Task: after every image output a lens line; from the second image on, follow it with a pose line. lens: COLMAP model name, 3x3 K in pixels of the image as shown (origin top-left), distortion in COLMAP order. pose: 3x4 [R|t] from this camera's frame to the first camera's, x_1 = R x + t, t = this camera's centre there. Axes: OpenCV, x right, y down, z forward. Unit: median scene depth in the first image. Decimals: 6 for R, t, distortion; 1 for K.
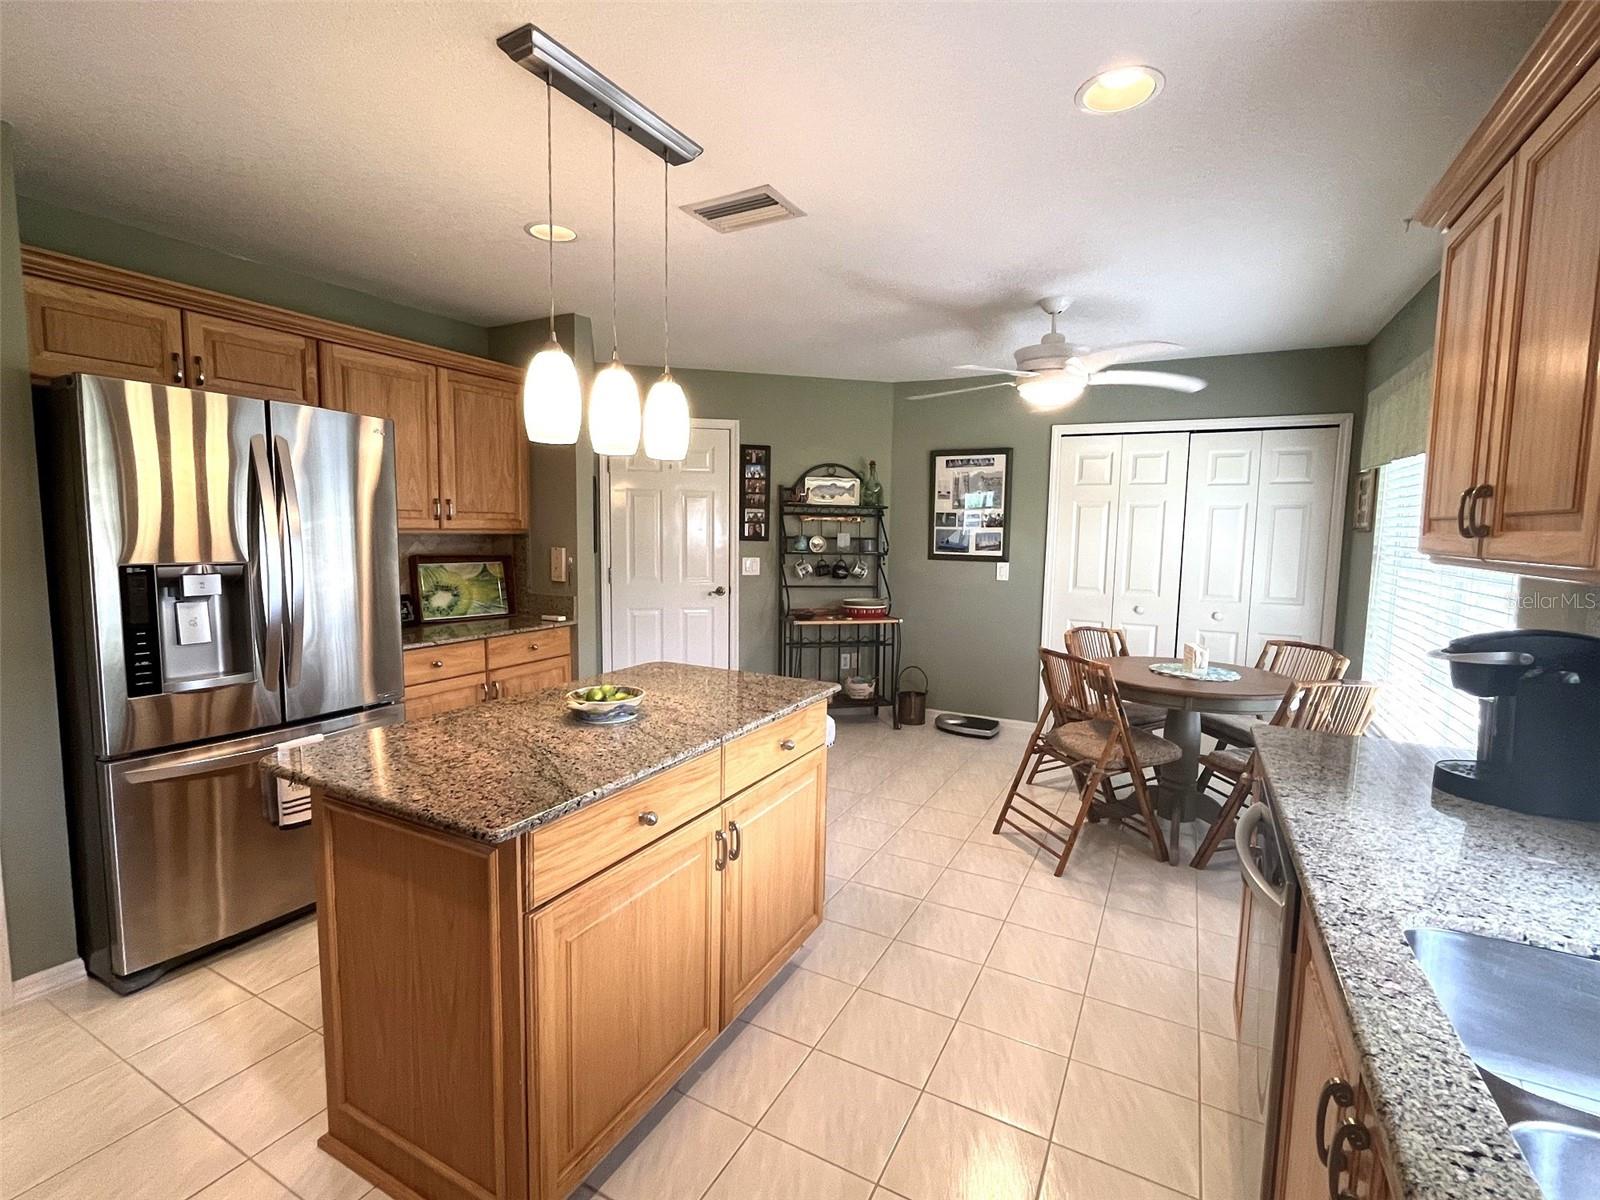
lens RADIAL K [[733.9, 0, 798.6], [0, 733.9, 599.7], [0, 0, 1]] dist [-0.002169, 0.000760]
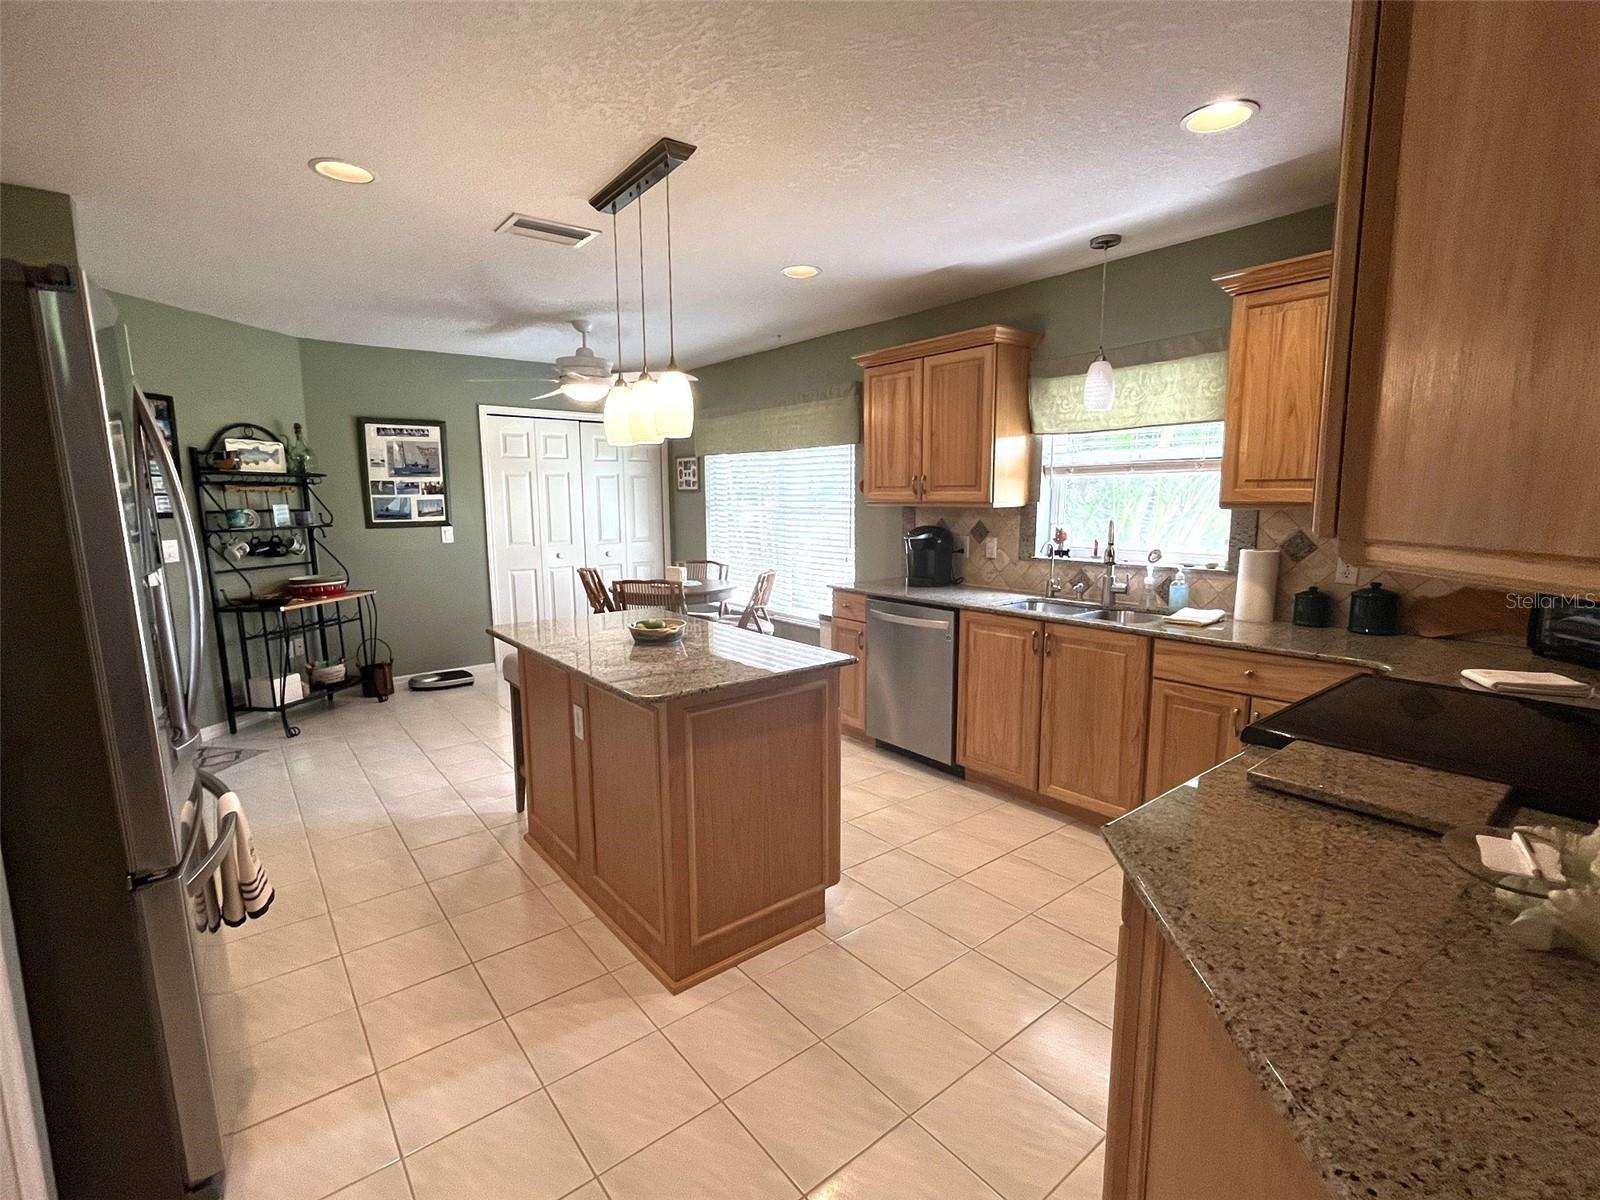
lens RADIAL K [[733.9, 0, 799.0], [0, 733.9, 600.8], [0, 0, 1]] dist [-0.002169, 0.000760]
pose [[0.392156, -0.152390, 0.907188, -0.512051], [0.104174, 0.987196, 0.120798, -0.018321], [-0.913981, 0.047133, 0.403010, 0.082037]]
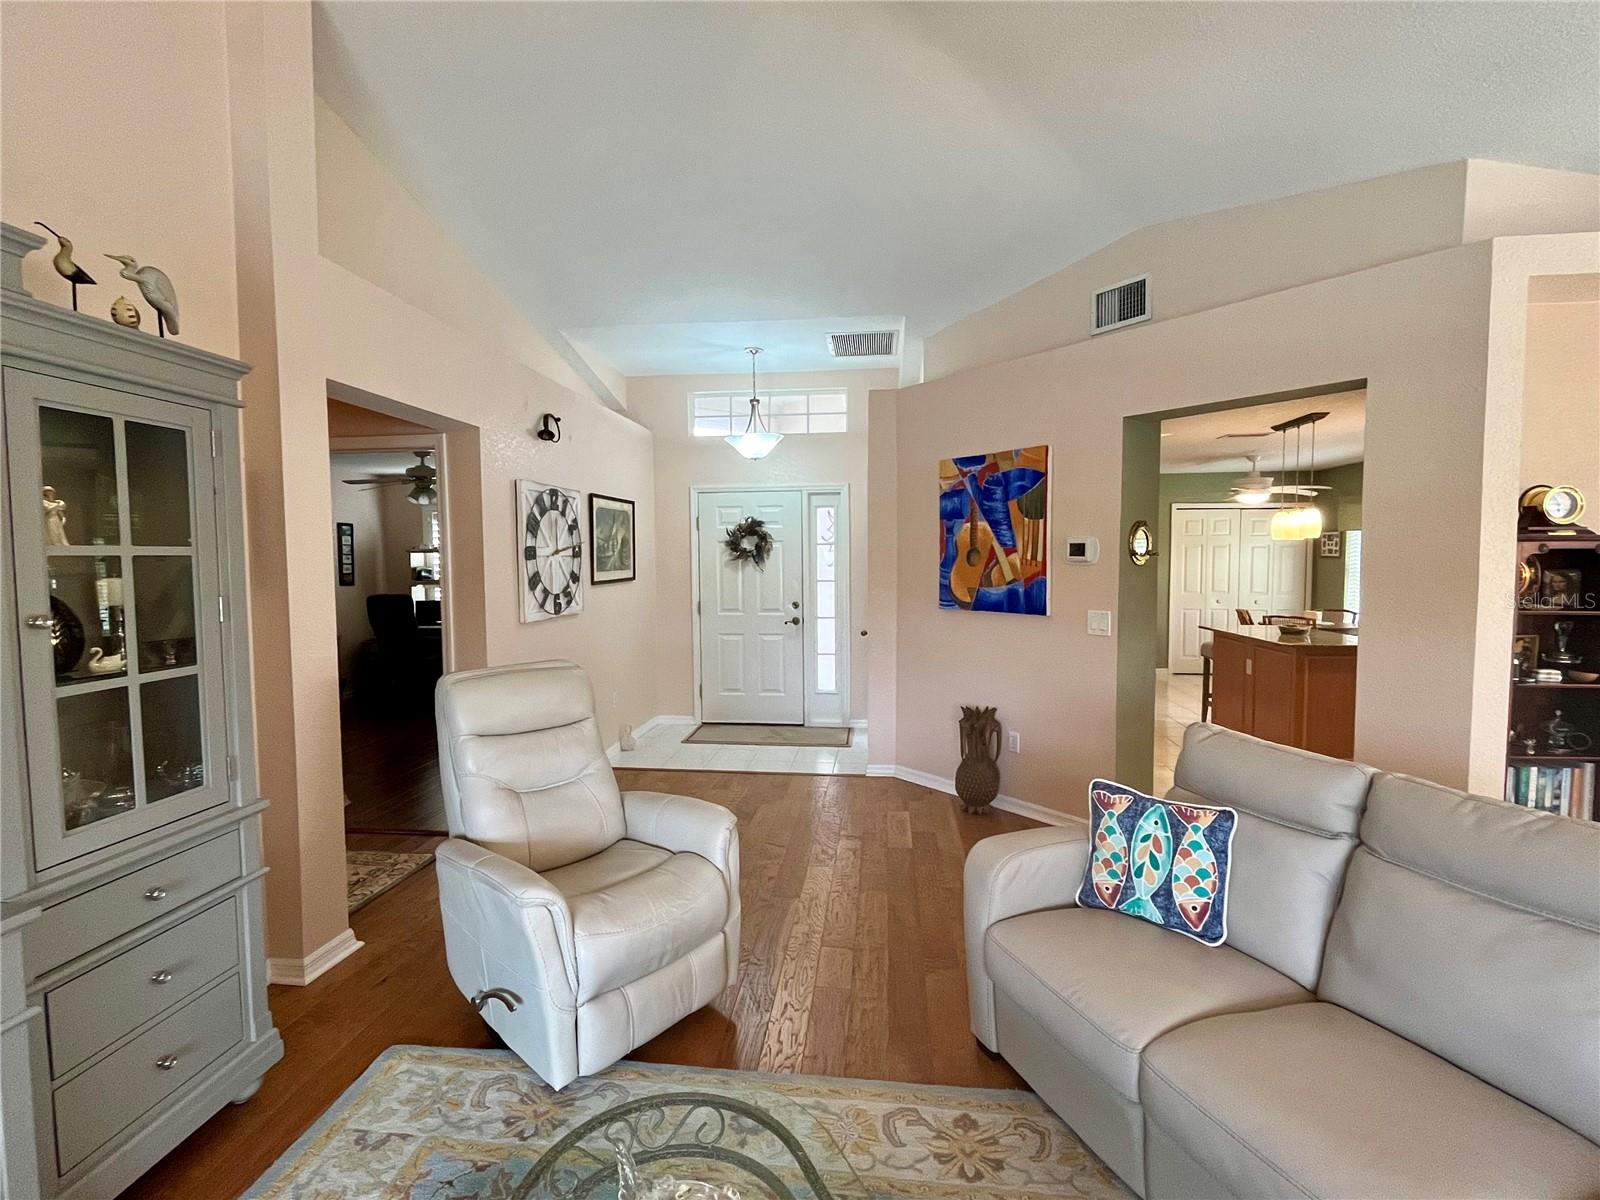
lens RADIAL K [[733.9, 0, 801.9], [0, 733.9, 597.9], [0, 0, 1]] dist [-0.002169, 0.000760]
pose [[0.929925, -0.044095, 0.365095, -1.126481], [0.058994, 0.997815, -0.029750, -0.001421], [-0.362986, 0.049204, 0.930495, -0.343893]]
